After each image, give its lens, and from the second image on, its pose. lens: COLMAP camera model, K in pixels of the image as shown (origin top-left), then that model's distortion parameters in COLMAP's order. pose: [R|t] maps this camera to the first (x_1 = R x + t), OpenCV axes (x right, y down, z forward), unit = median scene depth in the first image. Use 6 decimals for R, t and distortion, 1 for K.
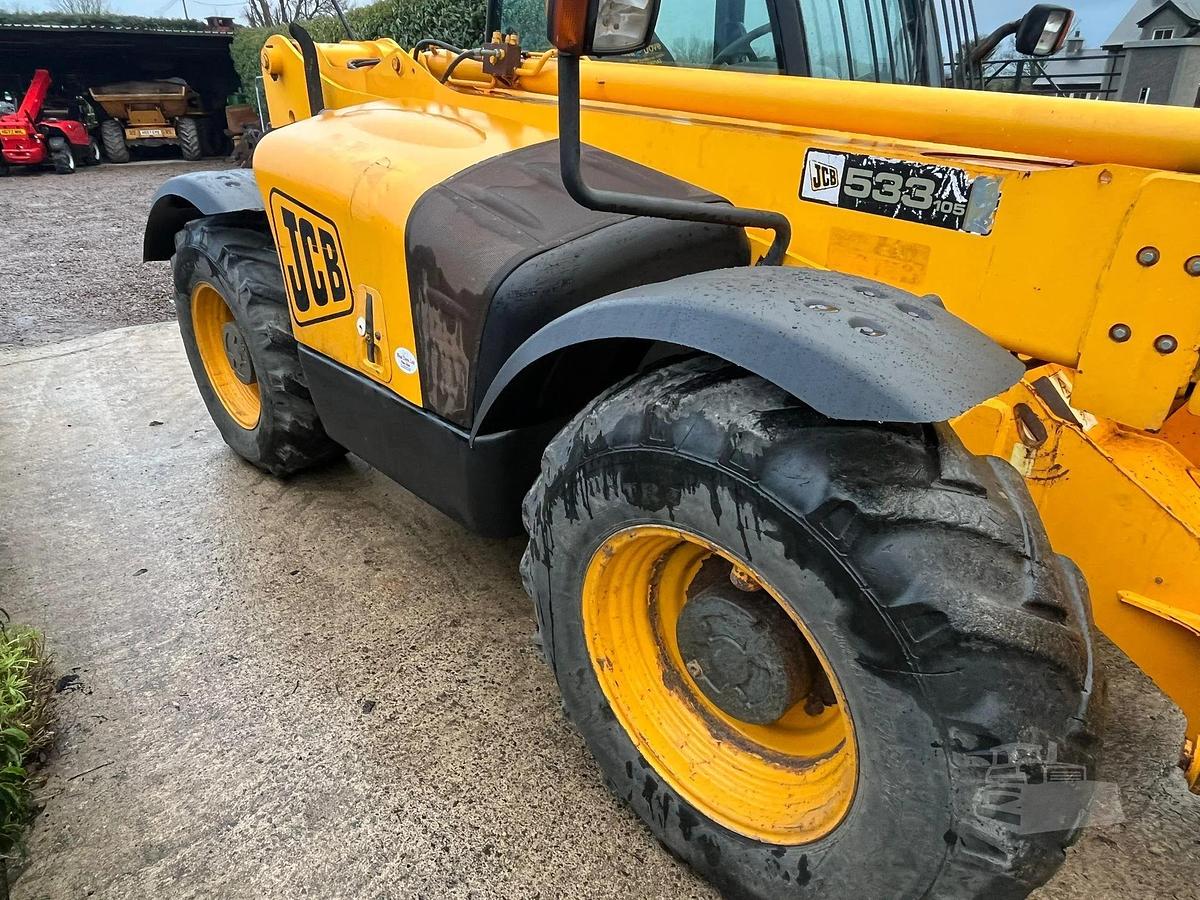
lens RADIAL K [[790.3, 0, 587.8], [0, 790.3, 445.2], [0, 0, 1]] dist [-0.003418, -0.001682]
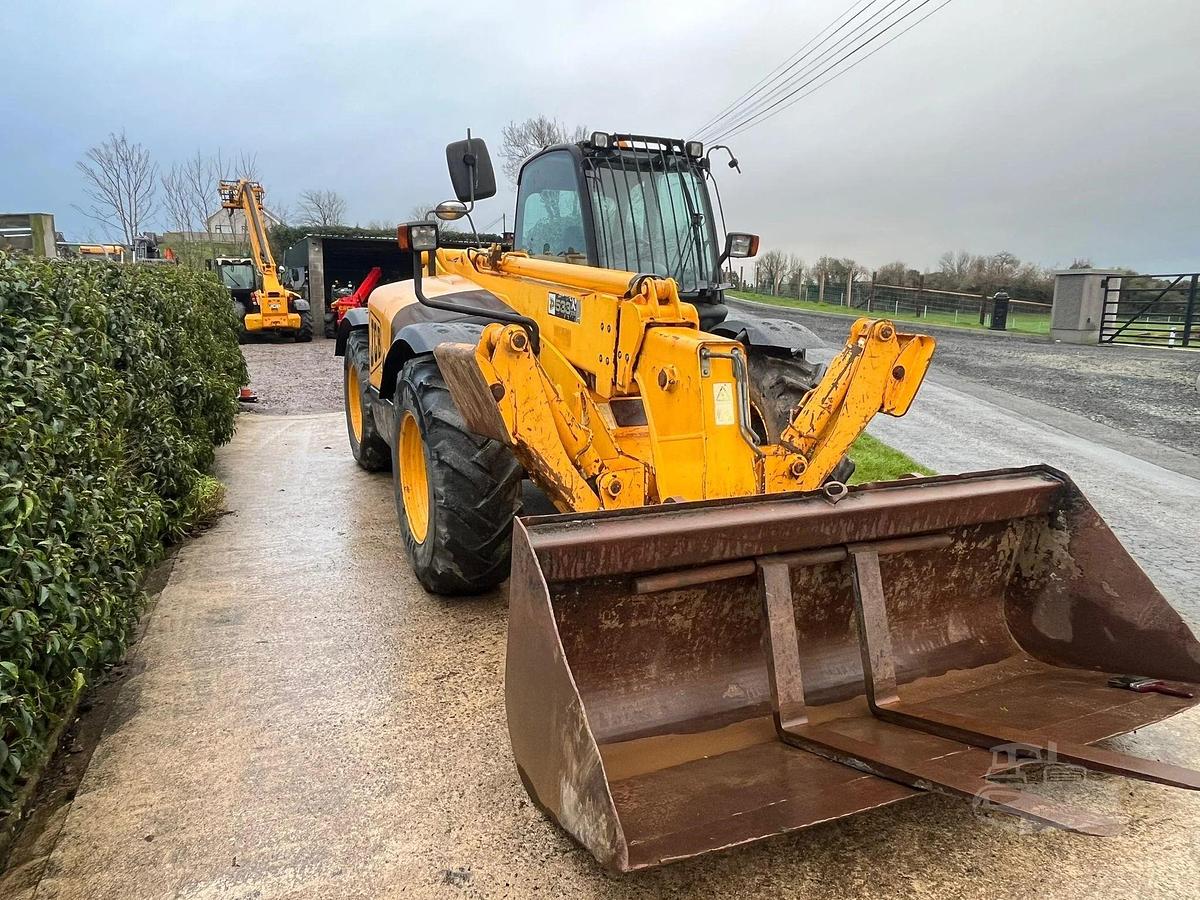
lens RADIAL K [[790.3, 0, 587.8], [0, 790.3, 445.2], [0, 0, 1]] dist [-0.003418, -0.001682]
pose [[0.946602, 0.086189, -0.310670, 1.218626], [-0.155624, 0.966062, -0.206166, 0.536076], [0.282357, 0.243505, 0.927890, -1.034565]]
